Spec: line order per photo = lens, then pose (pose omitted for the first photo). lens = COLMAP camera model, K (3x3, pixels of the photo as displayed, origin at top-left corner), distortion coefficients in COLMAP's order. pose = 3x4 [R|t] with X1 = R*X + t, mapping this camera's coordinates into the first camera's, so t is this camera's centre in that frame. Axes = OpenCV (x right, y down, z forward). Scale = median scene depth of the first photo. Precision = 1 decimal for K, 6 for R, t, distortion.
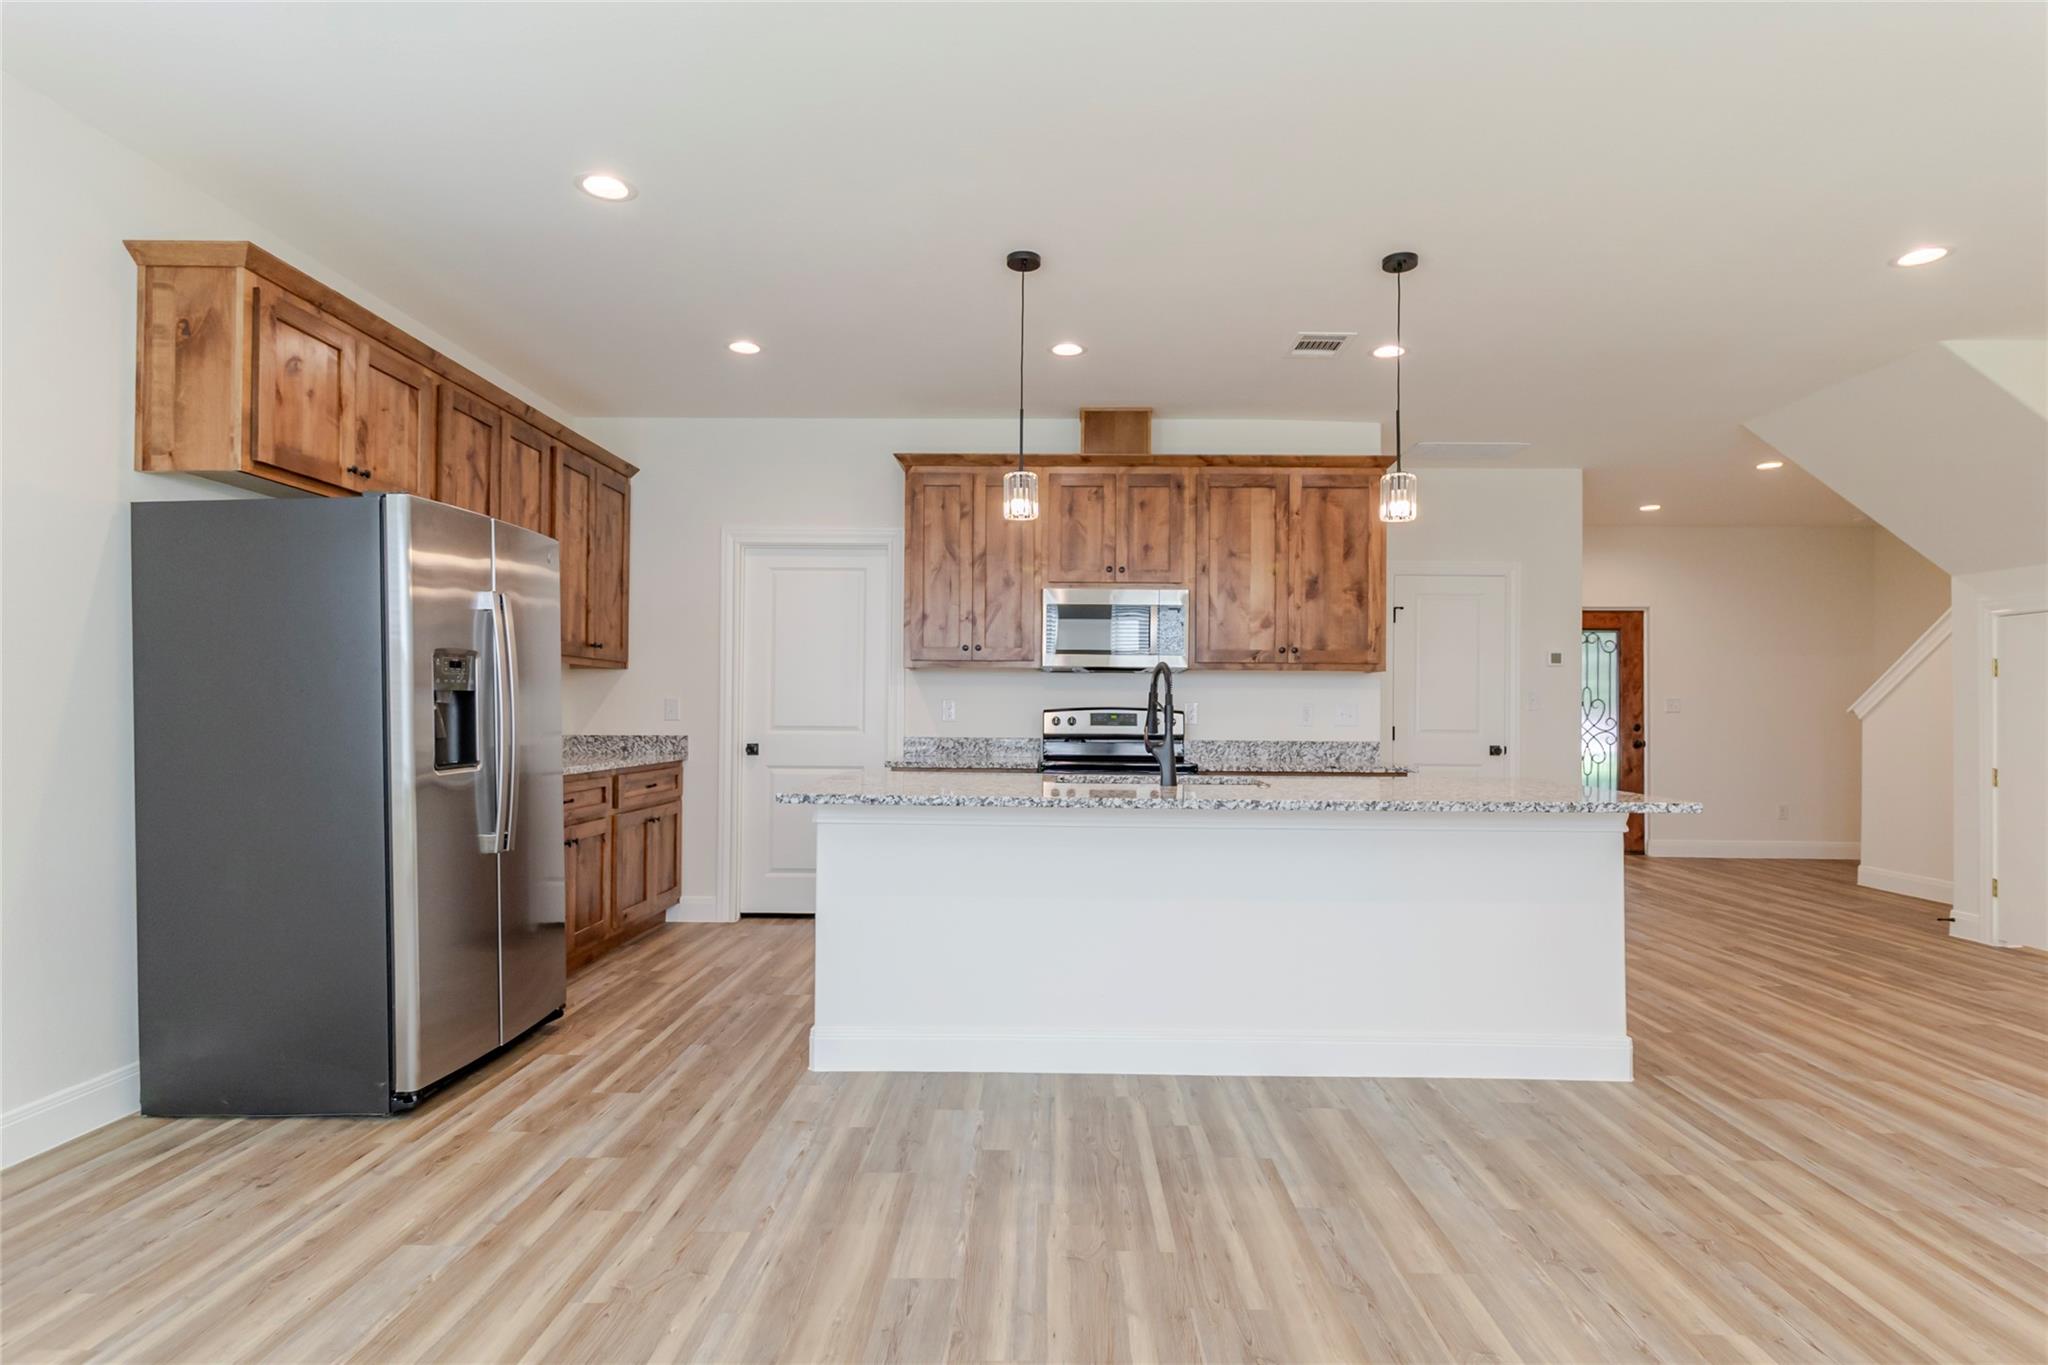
lens RADIAL K [[1058.9, 0, 1020.7], [0, 1058.9, 705.1], [0, 0, 1]] dist [-0.001957, -0.000494]
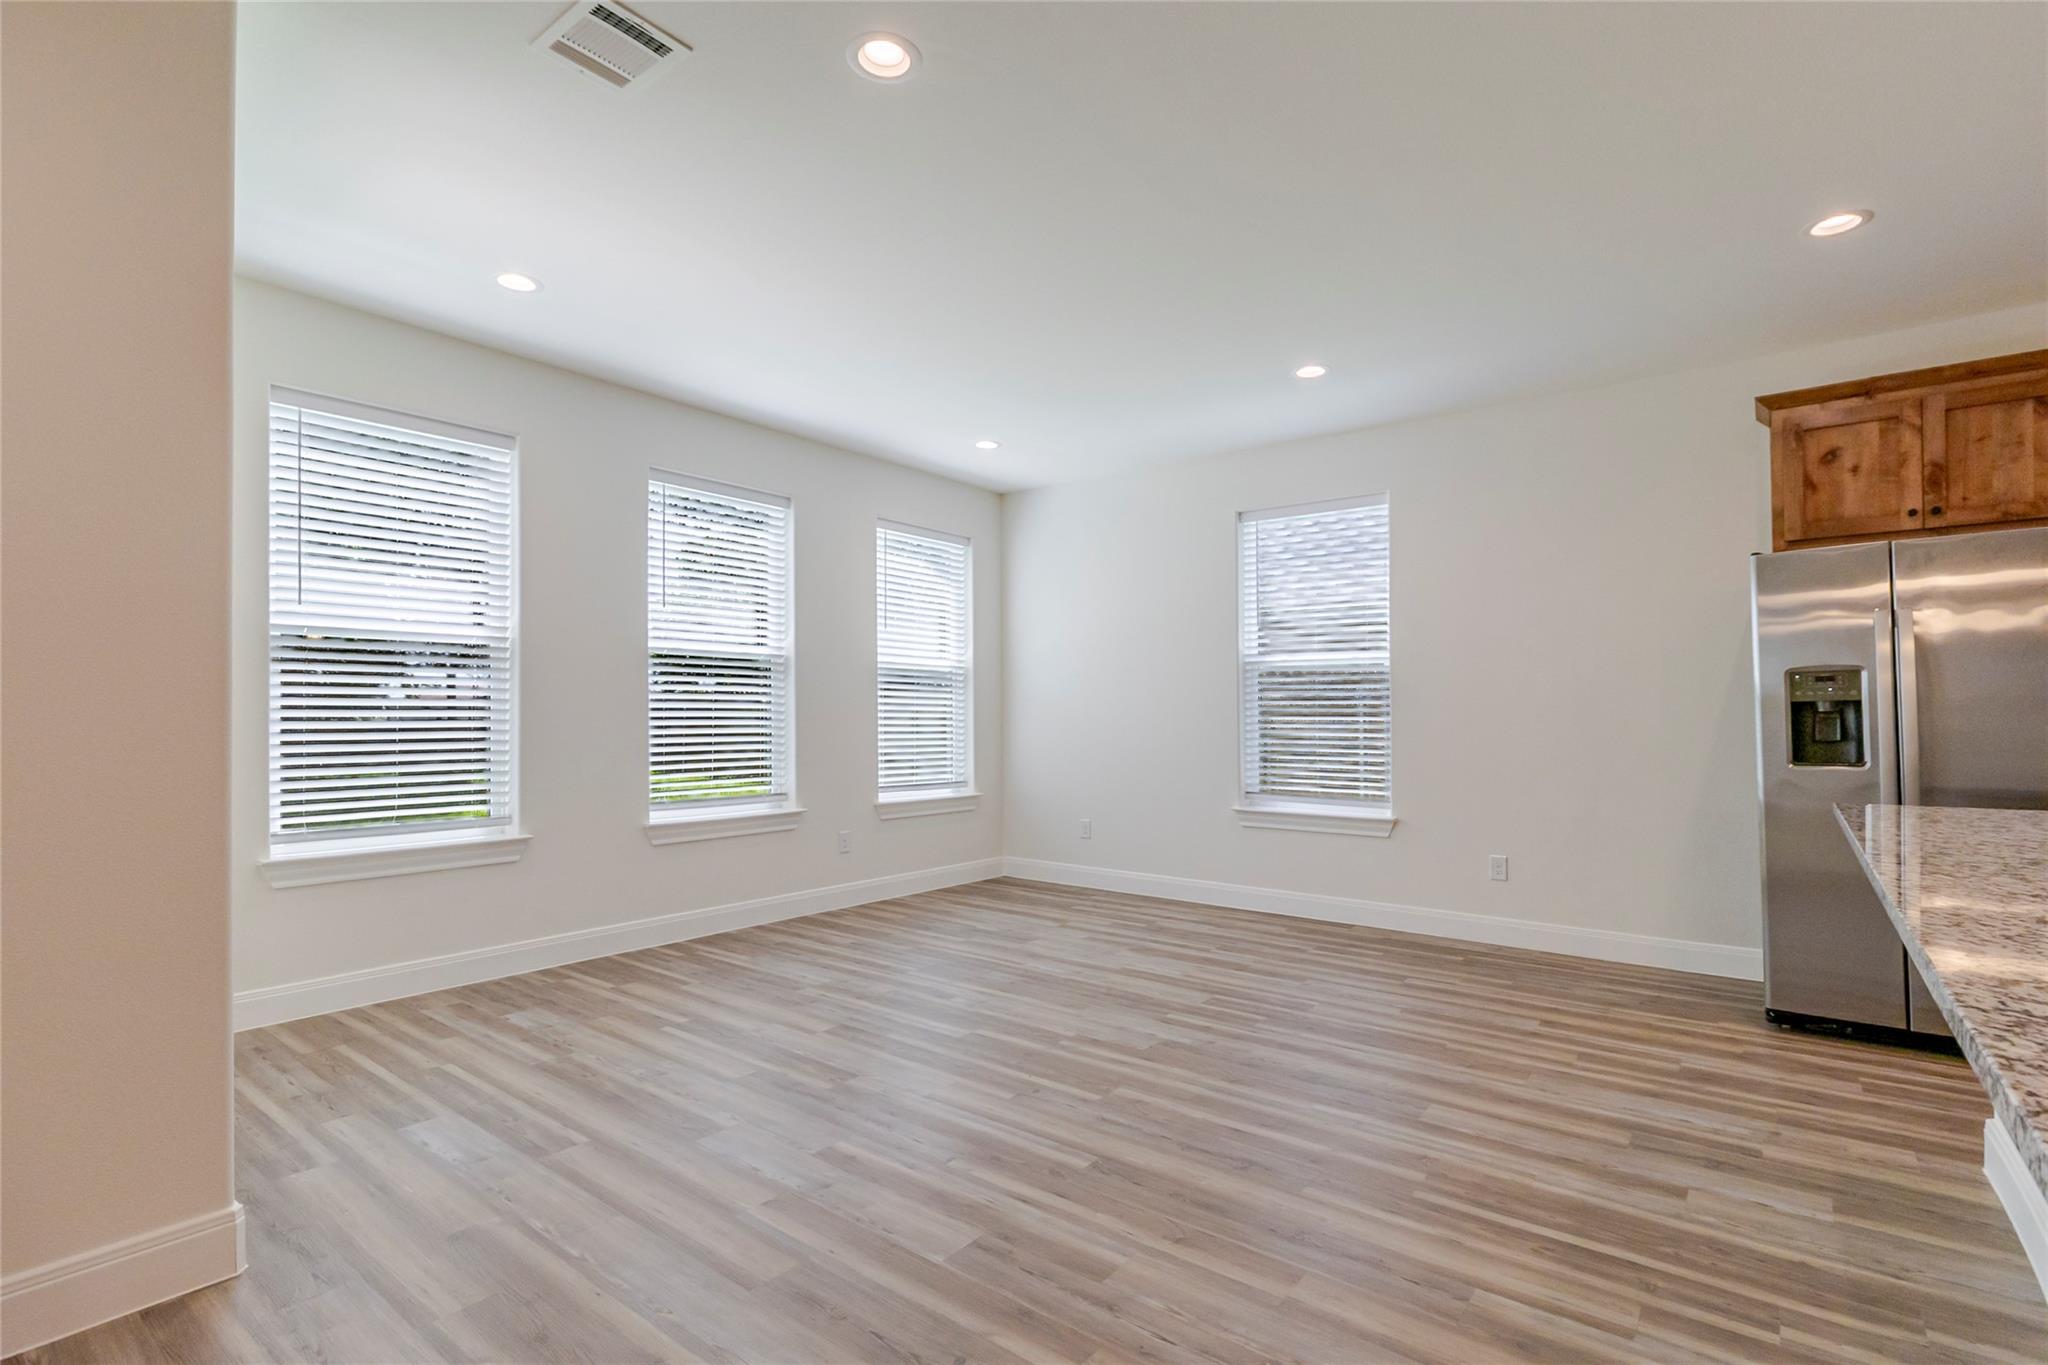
lens RADIAL K [[961.6, 0, 1041.4], [0, 961.6, 701.7], [0, 0, 1]] dist [0.001367, 0.000515]
pose [[-0.594235, -0.019579, -0.804053, 0.732093], [0.000643, 0.999692, -0.024819, 0.012088], [0.804292, -0.015265, -0.594039, 0.783991]]
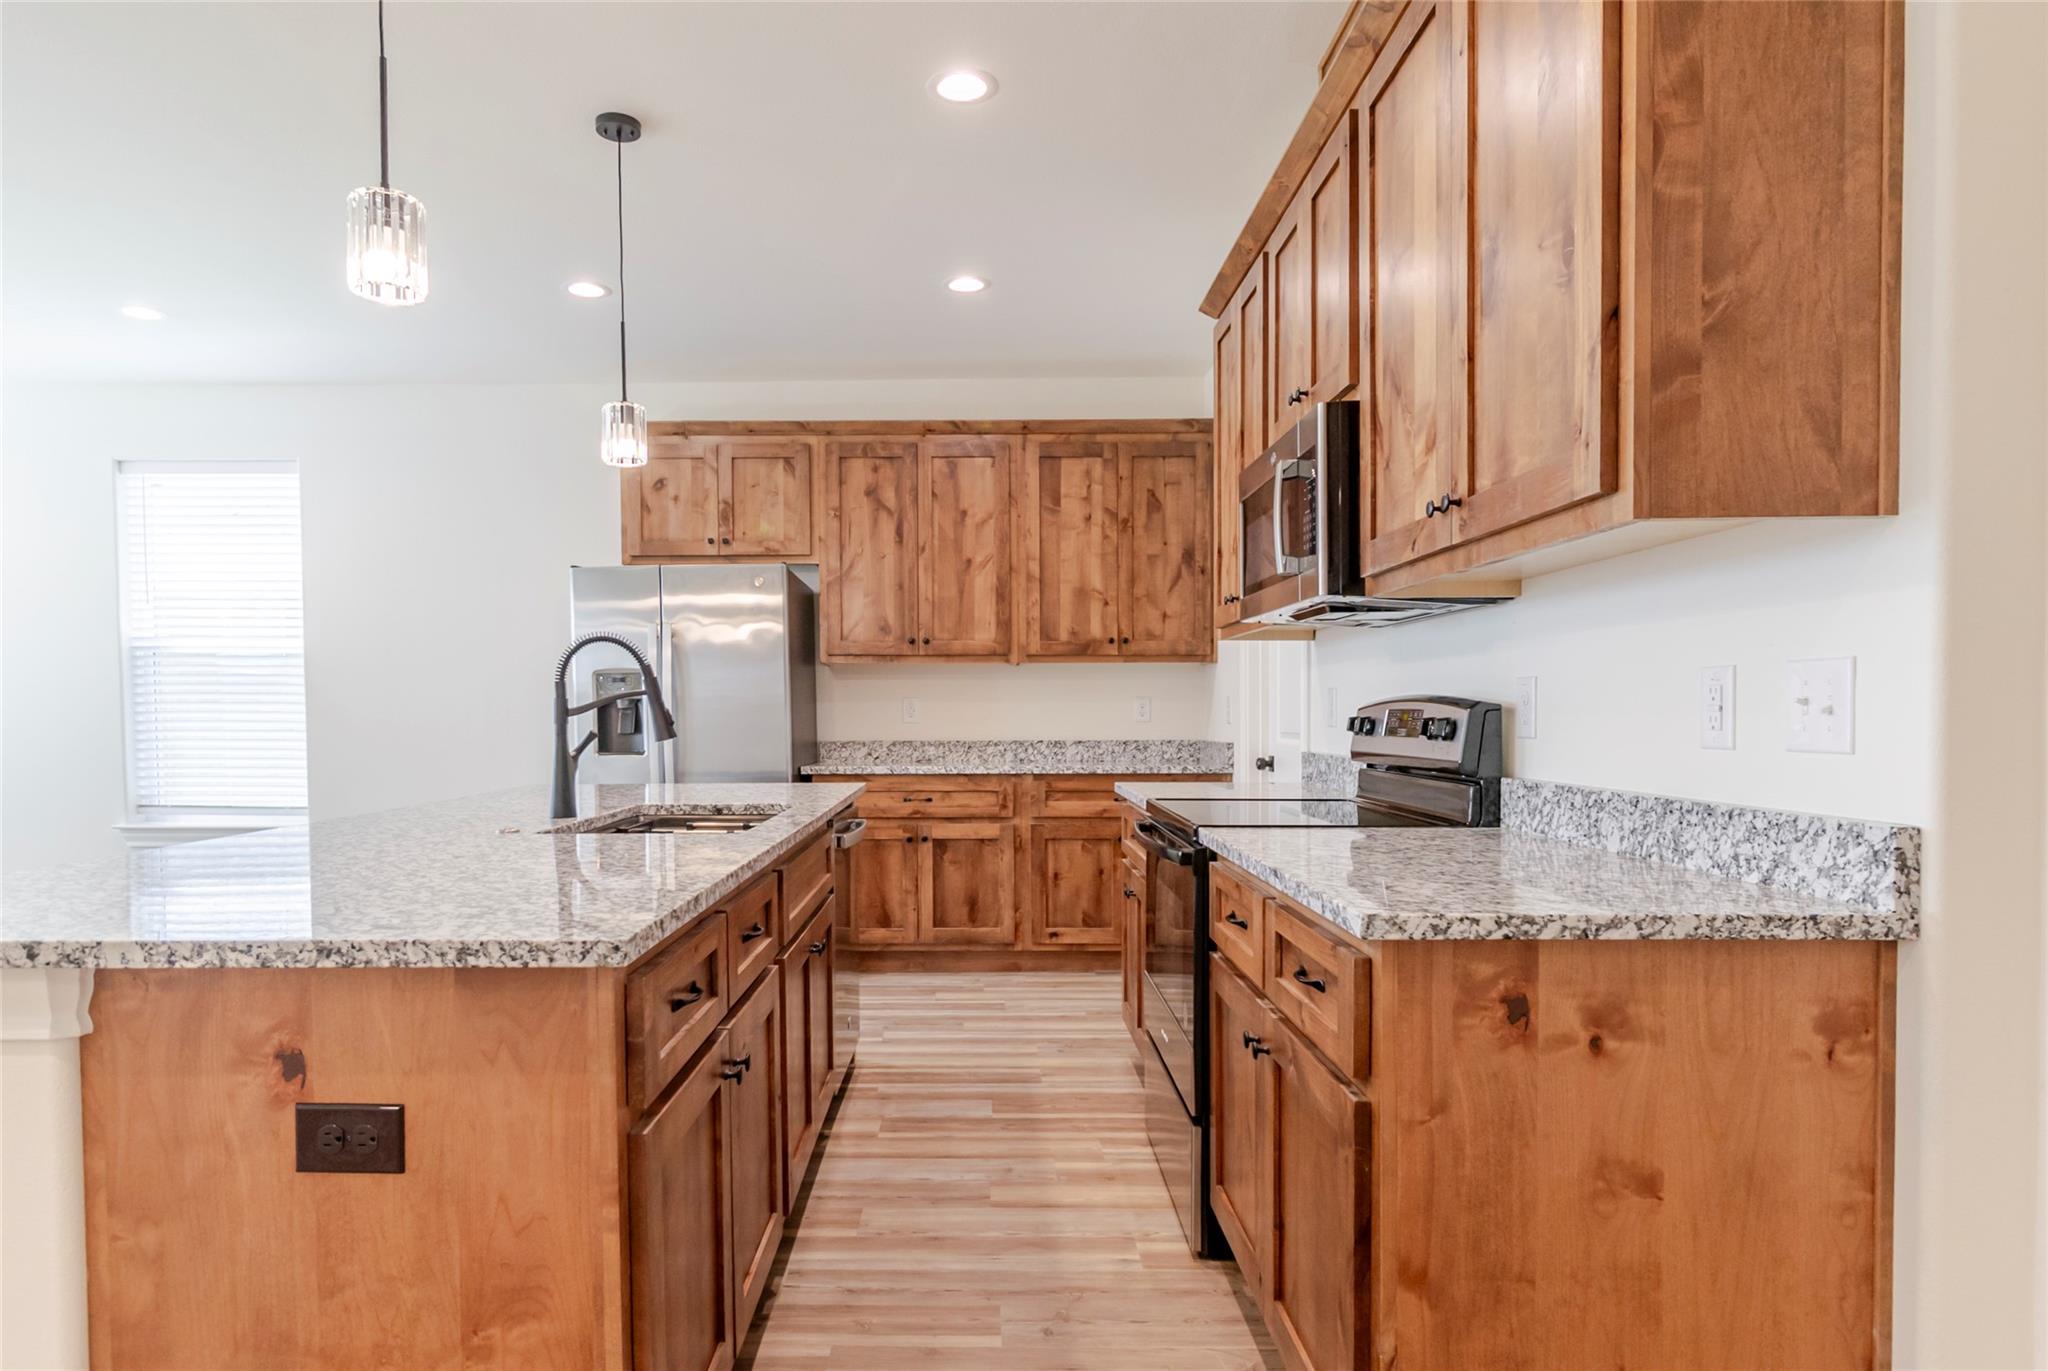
lens RADIAL K [[1188.5, 0, 967.8], [0, 1188.5, 752.2], [0, 0, 1]] dist [-0.002203, -0.000757]
pose [[0.010143, 0.025720, -0.999618, 0.868953], [0.008475, 0.999631, 0.025806, 0.017094], [0.999913, -0.008734, 0.009921, 1.212239]]
